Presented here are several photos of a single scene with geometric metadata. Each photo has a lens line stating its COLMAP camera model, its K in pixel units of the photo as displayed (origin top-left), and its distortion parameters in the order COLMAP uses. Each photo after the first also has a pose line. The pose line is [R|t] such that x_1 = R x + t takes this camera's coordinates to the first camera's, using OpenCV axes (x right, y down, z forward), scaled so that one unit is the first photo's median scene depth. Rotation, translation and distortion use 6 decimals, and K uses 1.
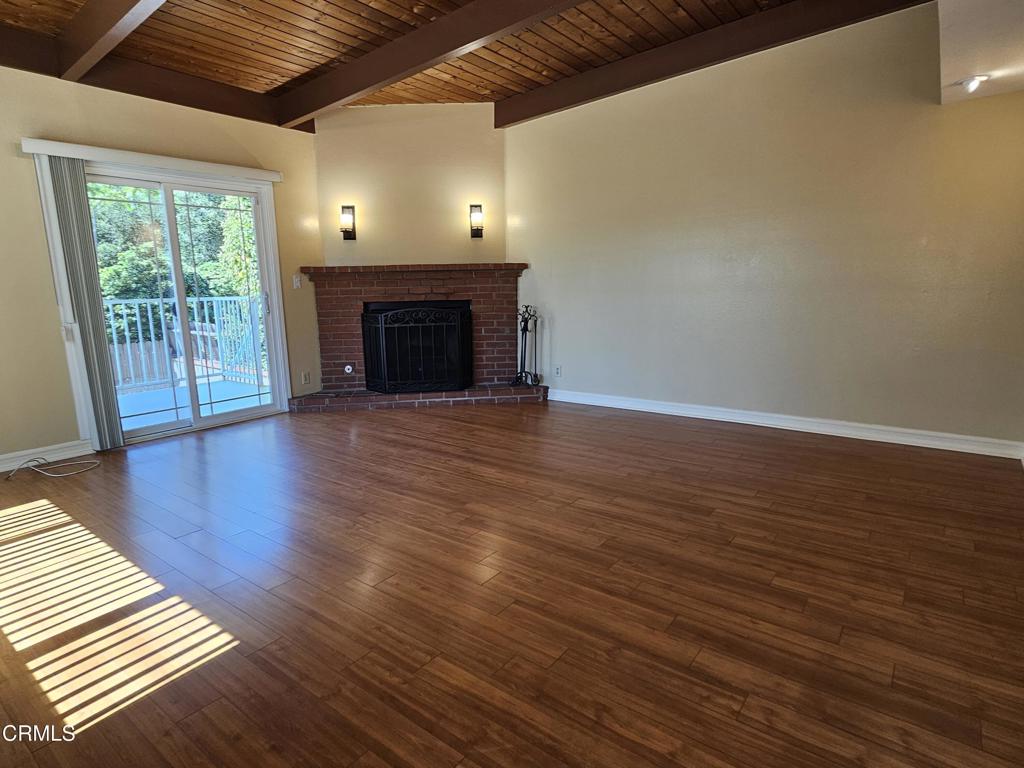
lens RADIAL K [[557.4, 0, 509.5], [0, 557.4, 379.8], [0, 0, 1]] dist [-0.003438, 0.001289]
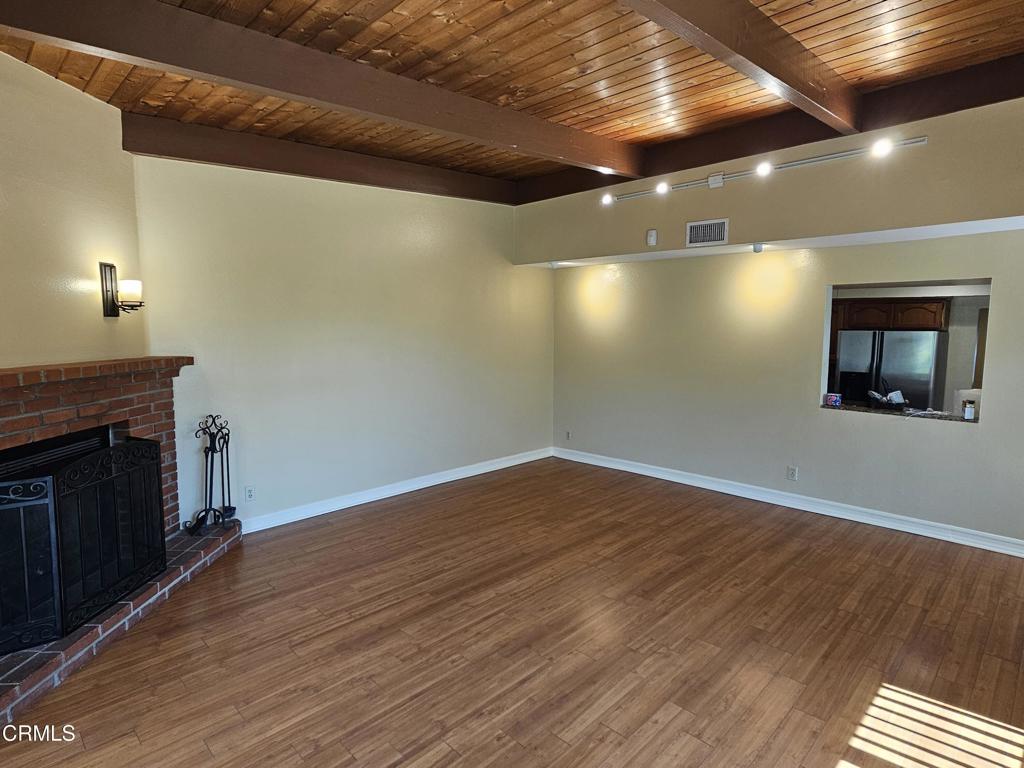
lens RADIAL K [[557.4, 0, 509.7], [0, 557.4, 383.9], [0, 0, 1]] dist [-0.003438, 0.001289]
pose [[0.142508, -0.084820, 0.986153, -0.959782], [0.169988, 0.983616, 0.060037, -0.236530], [-0.975087, 0.159079, 0.154592, 0.801019]]
